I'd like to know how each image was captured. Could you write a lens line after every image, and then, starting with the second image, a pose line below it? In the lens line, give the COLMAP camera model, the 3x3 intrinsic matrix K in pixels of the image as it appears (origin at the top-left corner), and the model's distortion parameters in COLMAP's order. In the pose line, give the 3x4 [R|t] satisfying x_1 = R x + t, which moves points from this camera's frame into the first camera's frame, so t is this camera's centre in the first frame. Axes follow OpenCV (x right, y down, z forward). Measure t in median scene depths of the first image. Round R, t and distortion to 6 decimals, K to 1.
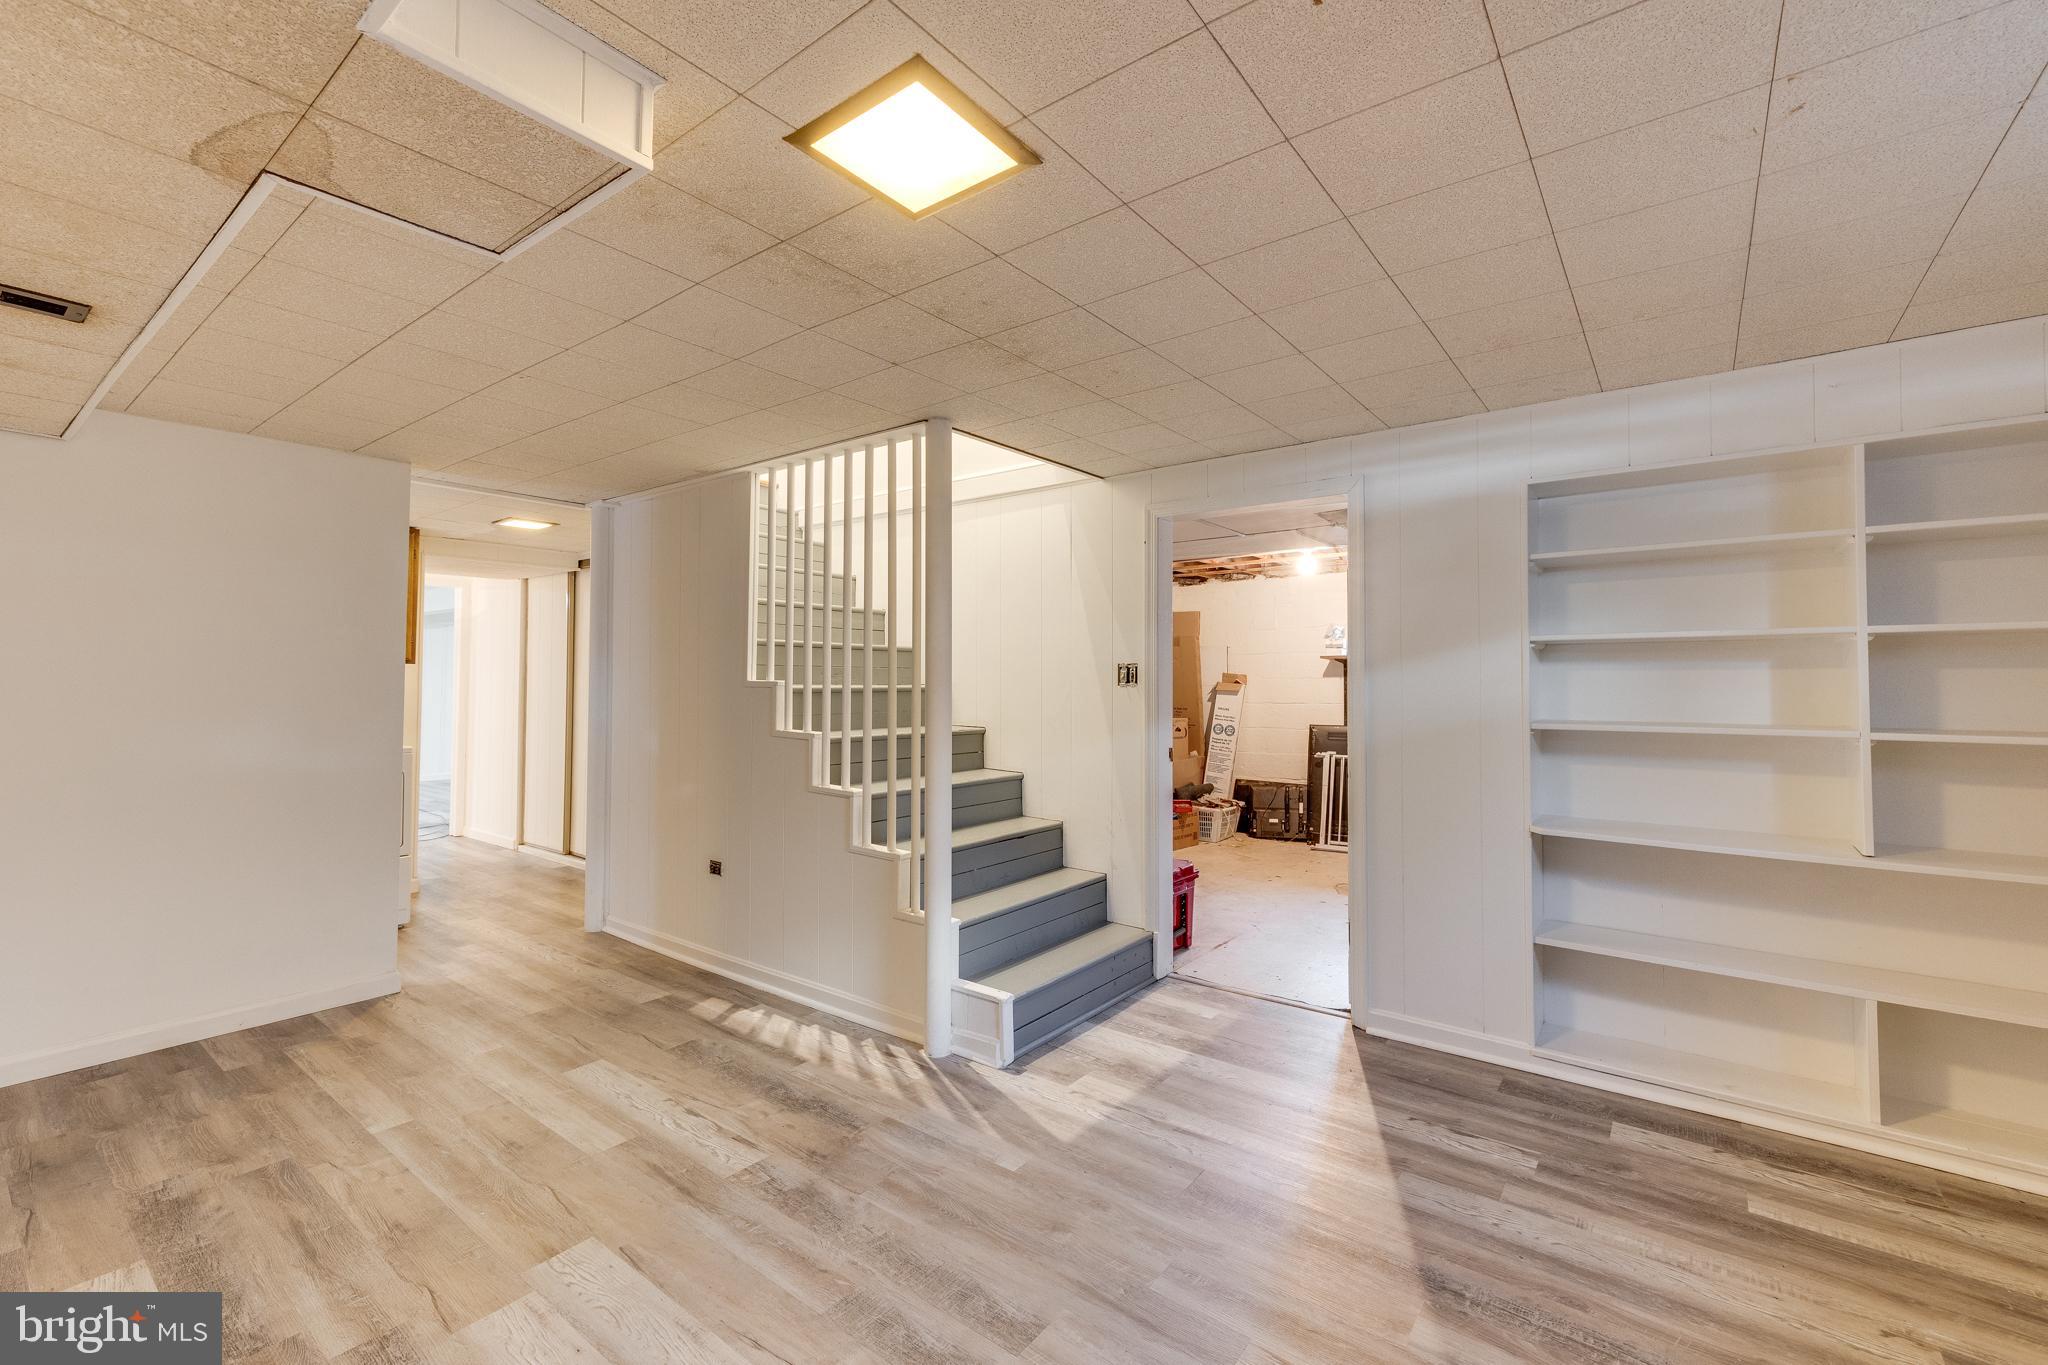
lens RADIAL K [[860.4, 0, 1017.7], [0, 860.4, 671.6], [0, 0, 1]] dist [0.009285, 0.000112]
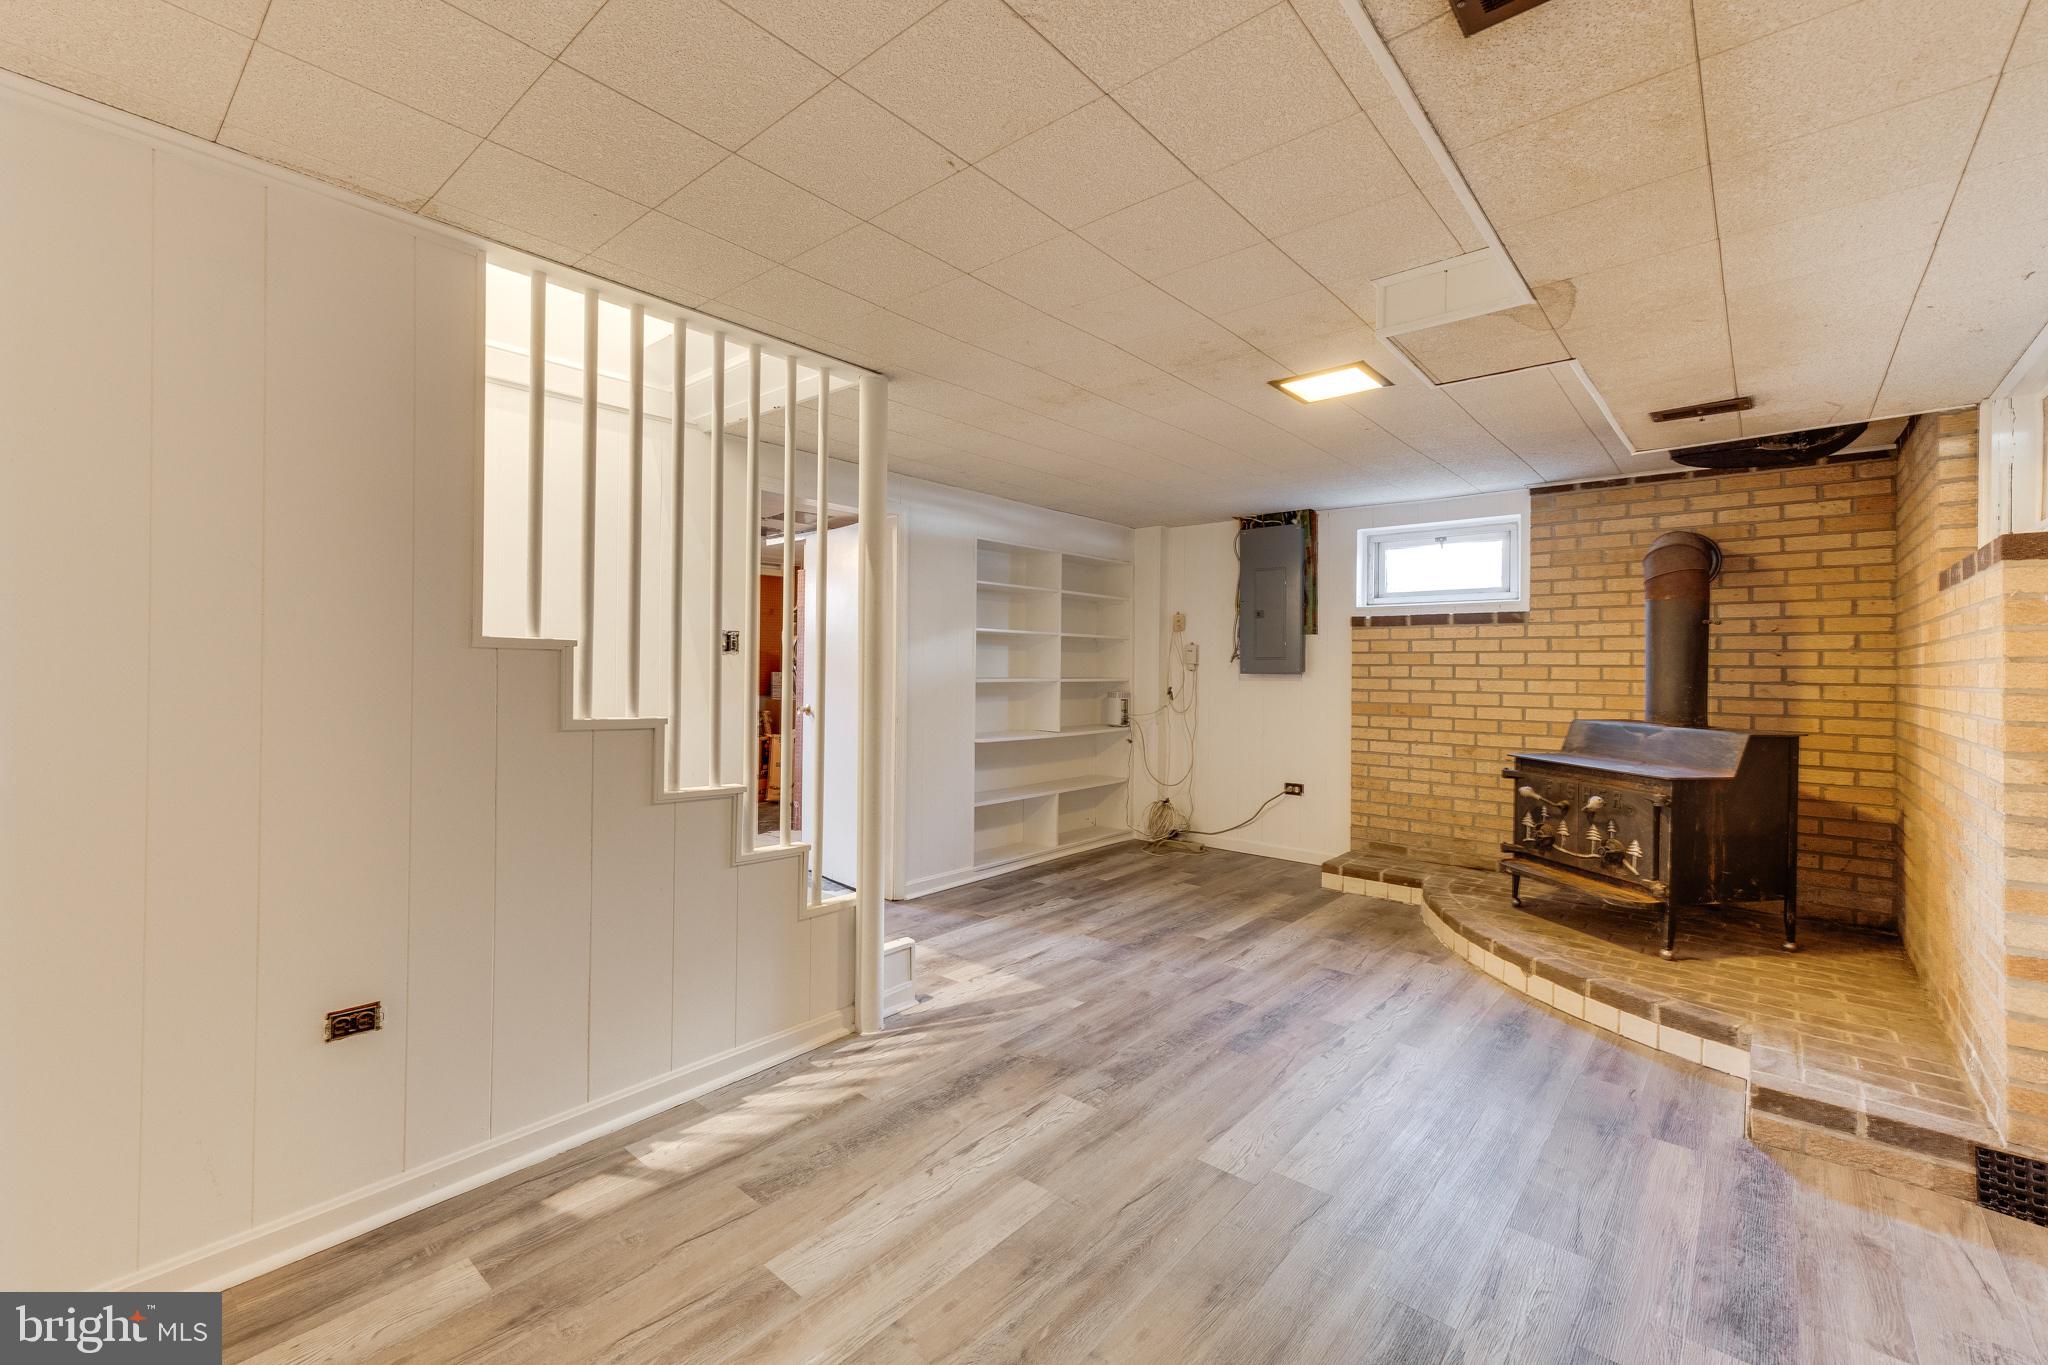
lens RADIAL K [[860.4, 0, 1014.1], [0, 860.4, 676.0], [0, 0, 1]] dist [0.009285, 0.000112]
pose [[0.053107, -0.013097, 0.998503, -1.137581], [-0.026436, 0.999545, 0.014516, 0.024742], [-0.998239, -0.027167, 0.052737, 0.855158]]
